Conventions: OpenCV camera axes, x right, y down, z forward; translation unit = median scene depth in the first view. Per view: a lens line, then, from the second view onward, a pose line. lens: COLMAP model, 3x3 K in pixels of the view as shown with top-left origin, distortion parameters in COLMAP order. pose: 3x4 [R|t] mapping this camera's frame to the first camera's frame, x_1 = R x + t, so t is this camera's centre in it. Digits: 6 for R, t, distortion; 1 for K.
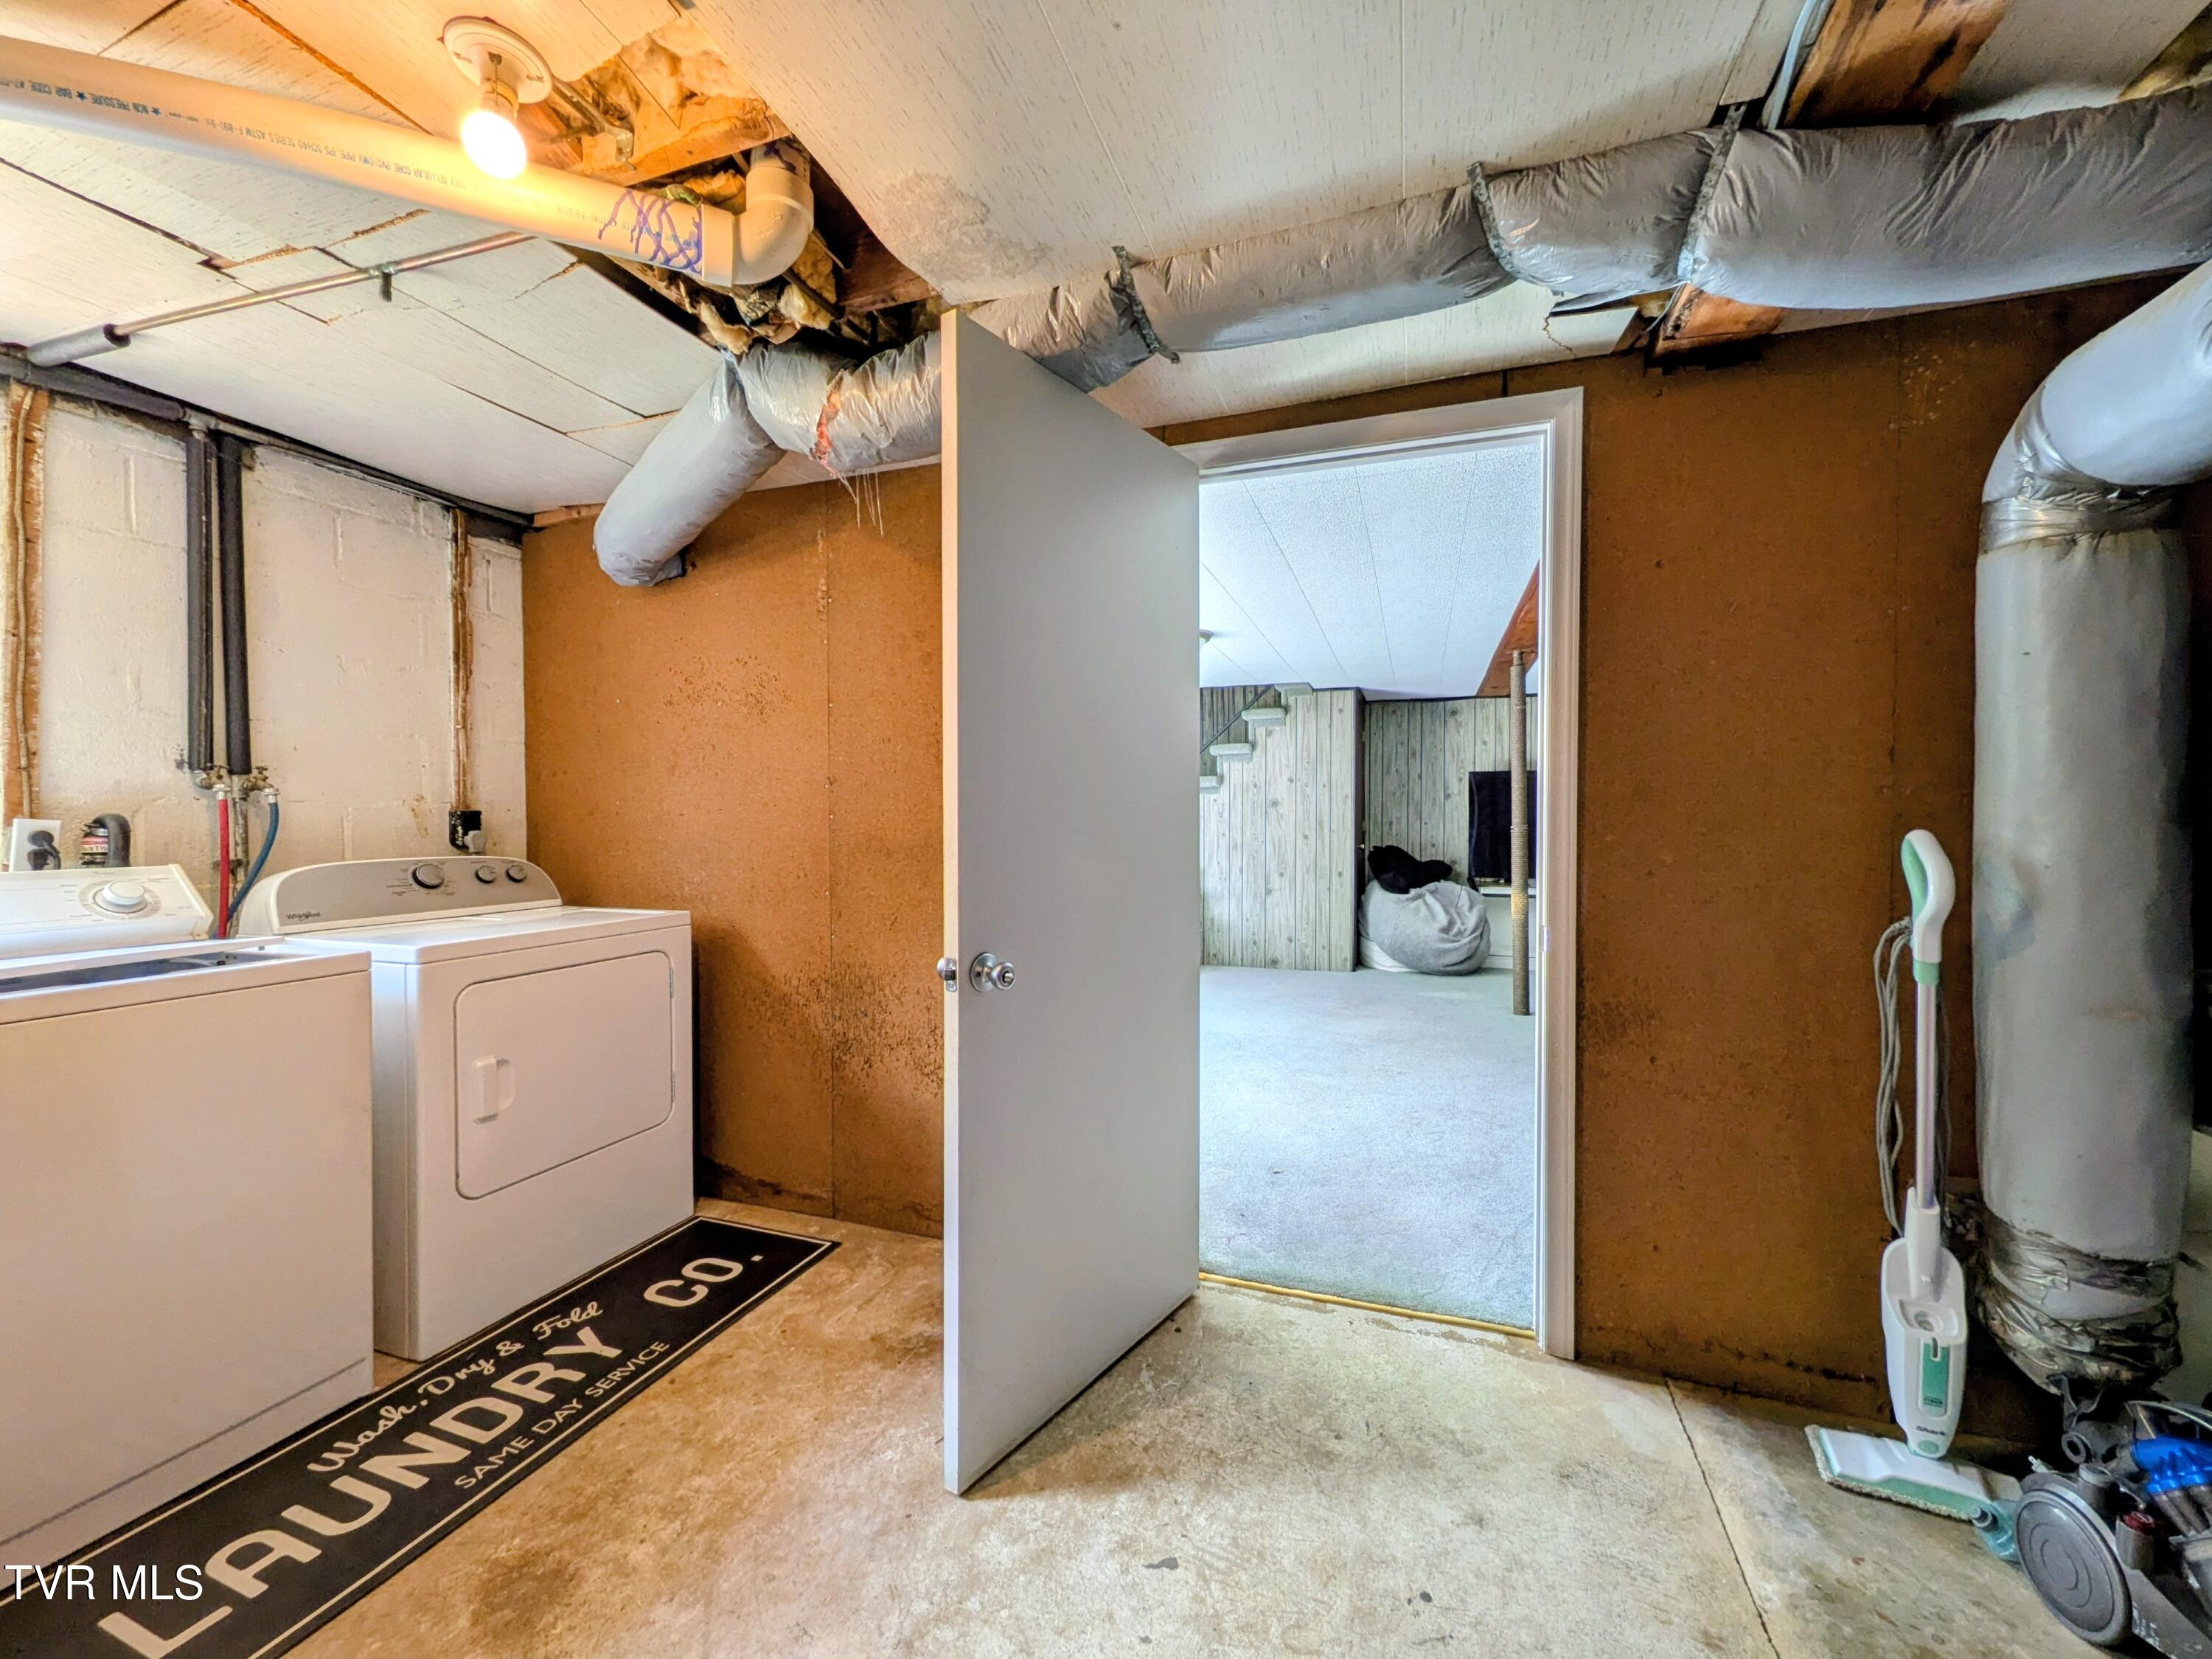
lens RADIAL K [[881.7, 0, 1129.2], [0, 881.7, 825.4], [0, 0, 1]] dist [0.012386, -0.003792]
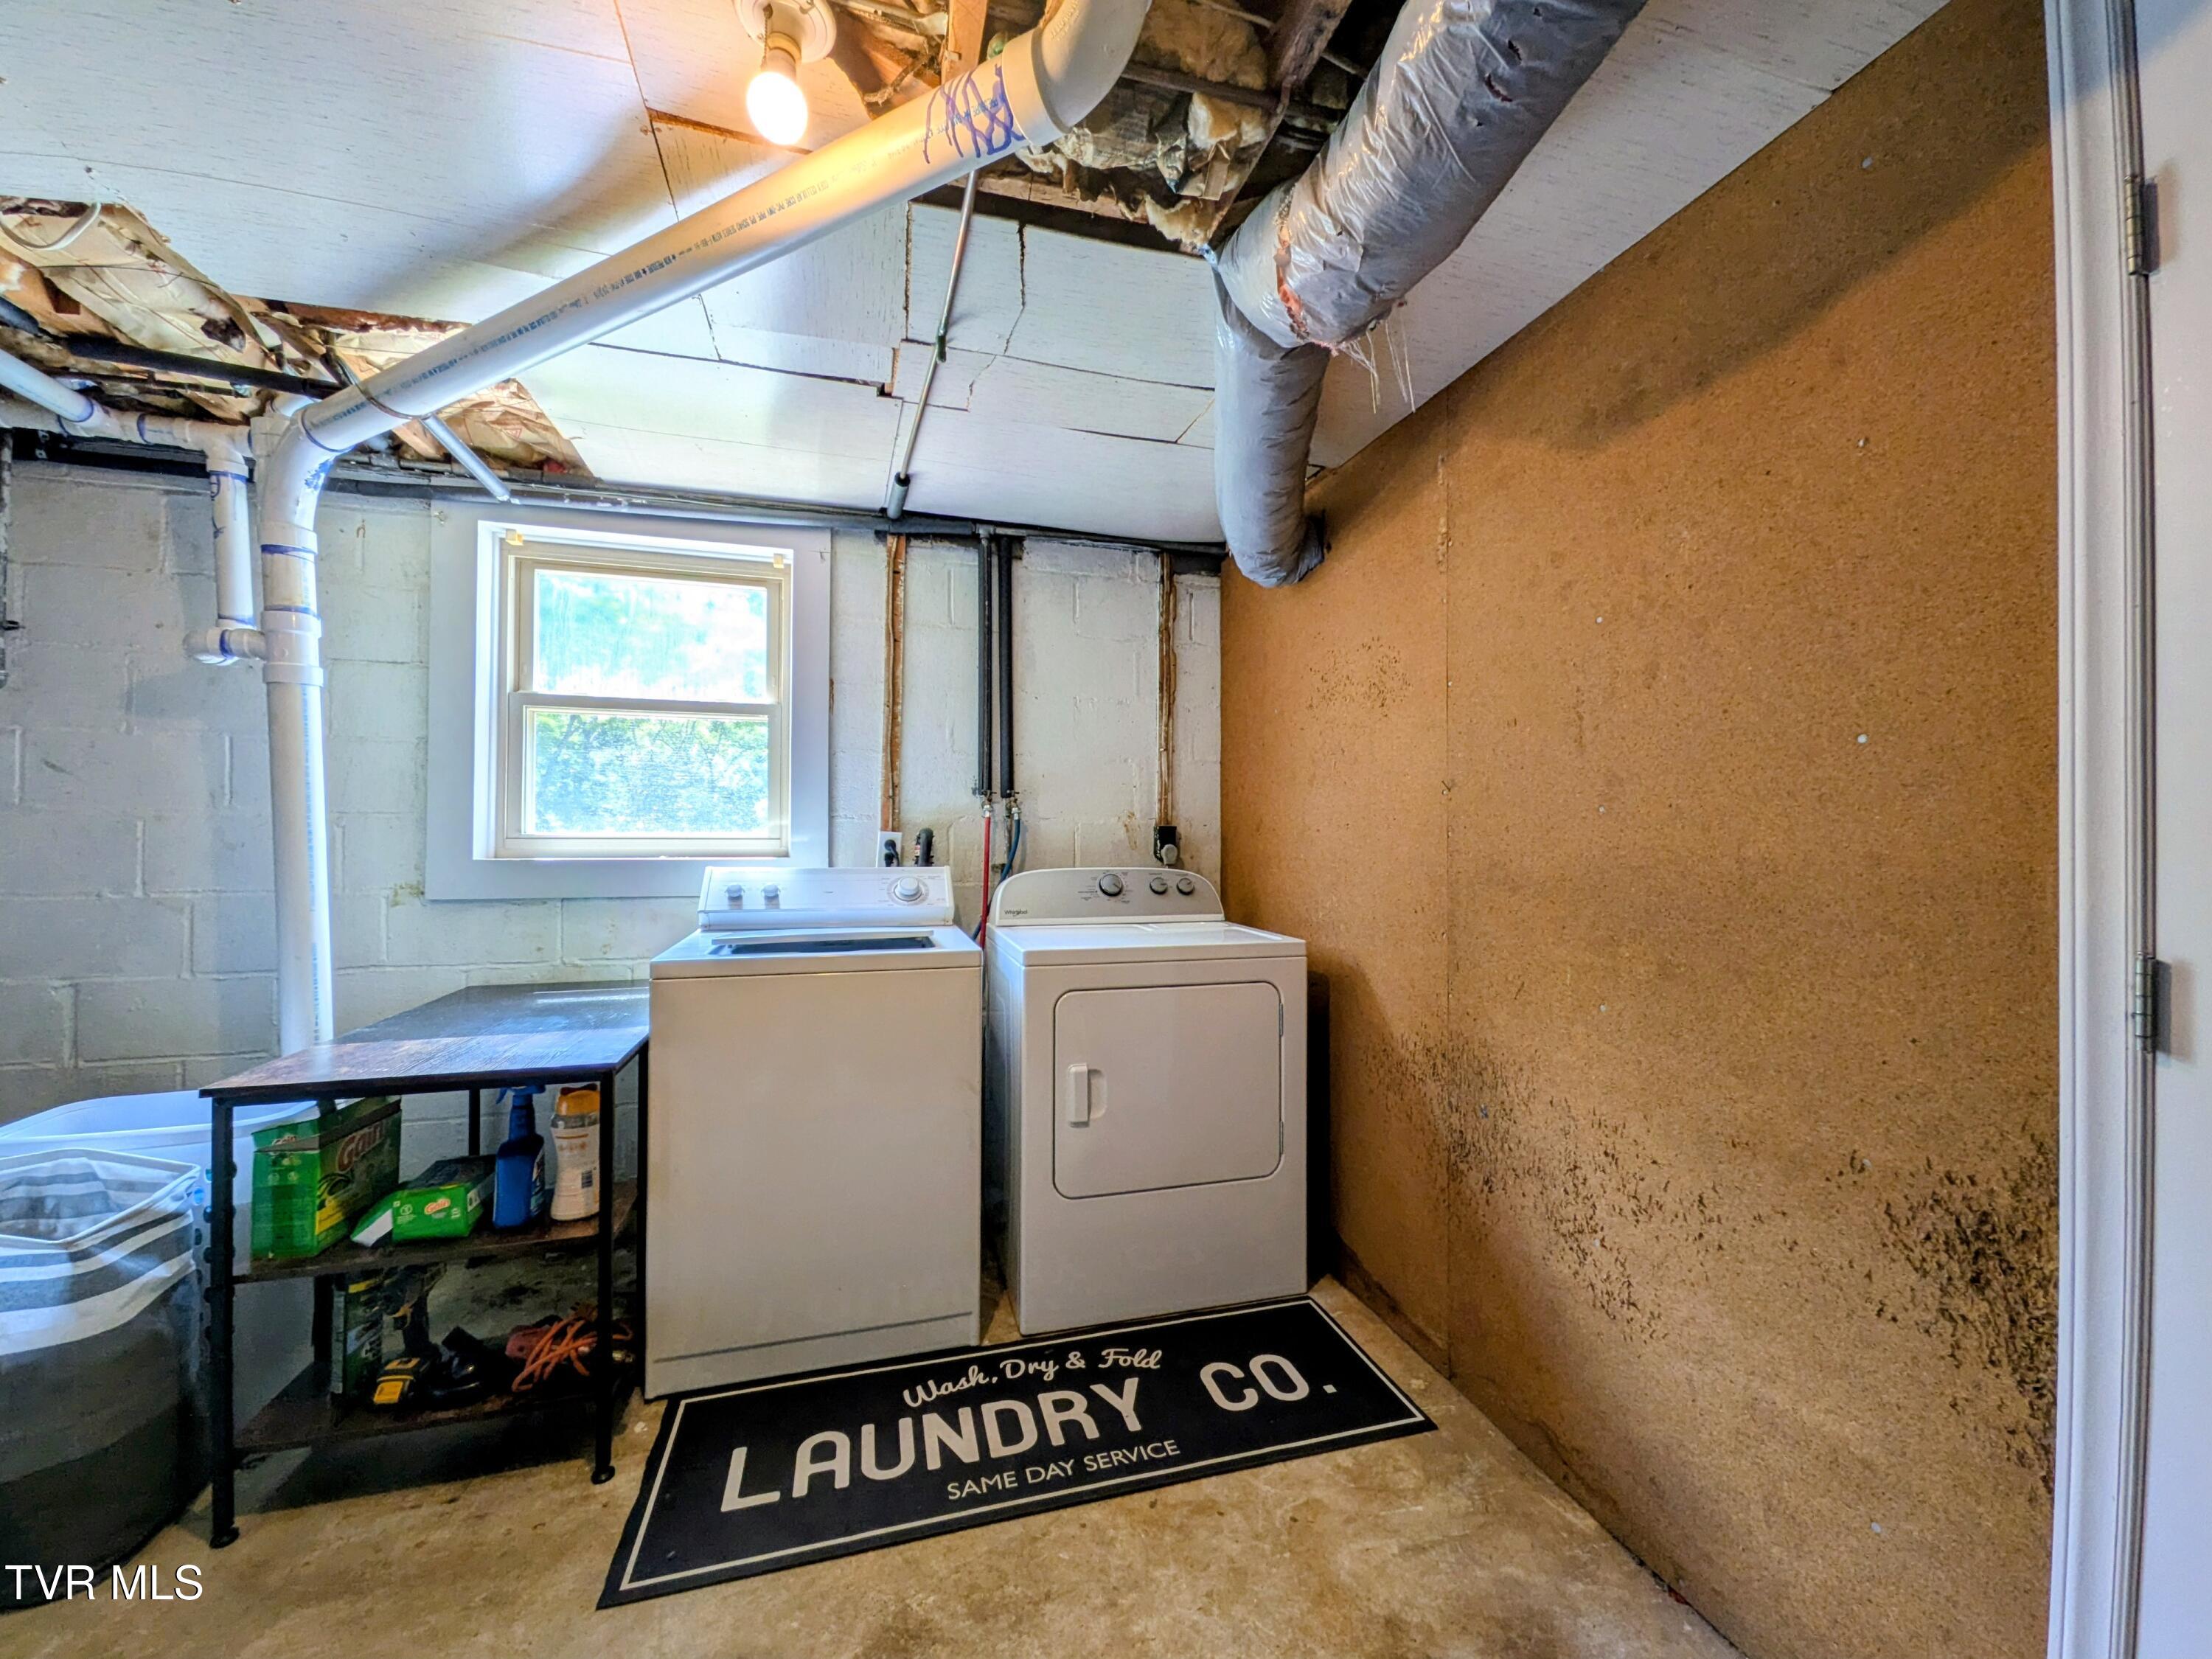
lens RADIAL K [[881.7, 0, 1097.7], [0, 881.7, 825.3], [0, 0, 1]] dist [0.012386, -0.003792]
pose [[0.568054, -0.001450, -0.822990, 0.125337], [-0.014106, 0.999834, -0.011498, -0.004973], [0.822871, 0.018141, 0.567939, 0.397255]]
